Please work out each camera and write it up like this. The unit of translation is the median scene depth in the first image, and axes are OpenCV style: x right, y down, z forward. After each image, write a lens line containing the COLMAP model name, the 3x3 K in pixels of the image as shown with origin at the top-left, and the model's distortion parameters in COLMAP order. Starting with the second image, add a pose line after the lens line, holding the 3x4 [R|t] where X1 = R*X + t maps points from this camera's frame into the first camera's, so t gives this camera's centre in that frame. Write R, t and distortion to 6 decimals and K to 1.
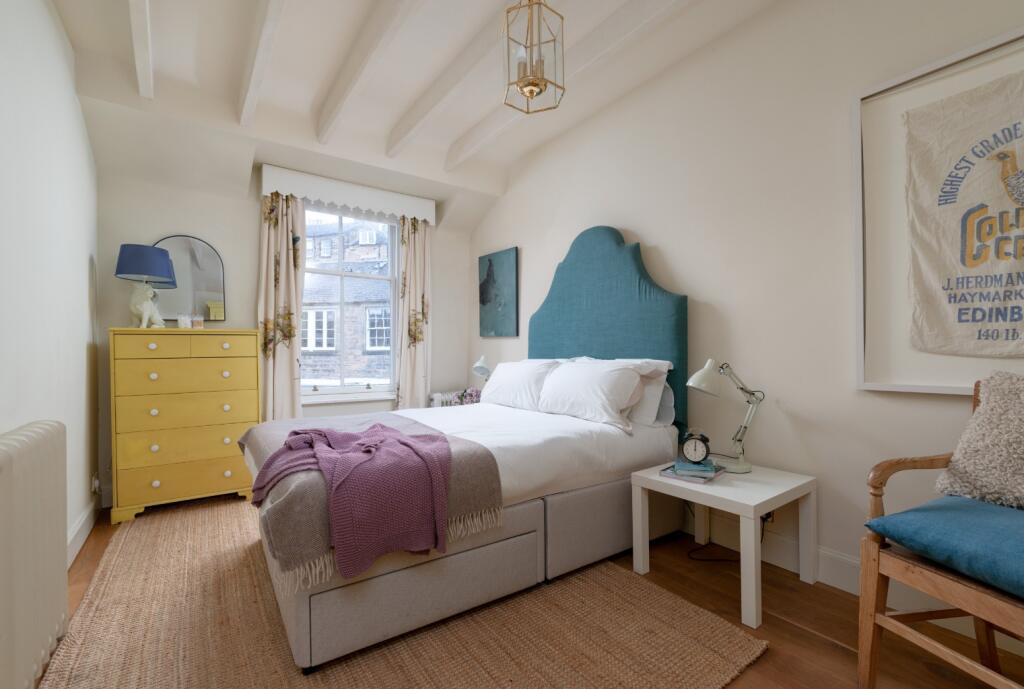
lens RADIAL K [[451.7, 0, 515.6], [0, 451.7, 352.5], [0, 0, 1]] dist [-0.001841, -0.000536]
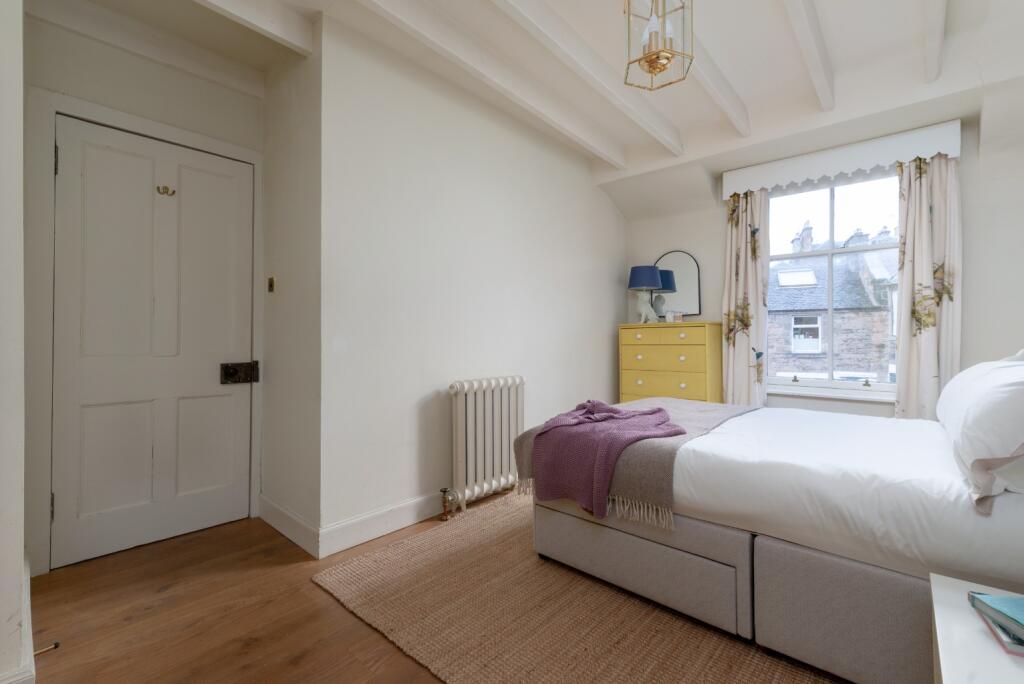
lens RADIAL K [[451.7, 0, 515.7], [0, 451.7, 338.1], [0, 0, 1]] dist [-0.001841, -0.000536]
pose [[0.223601, 0.001181, -0.974680, 0.410807], [-0.003526, 0.999994, 0.000403, -0.006050], [0.974674, 0.003347, 0.223604, 0.245879]]
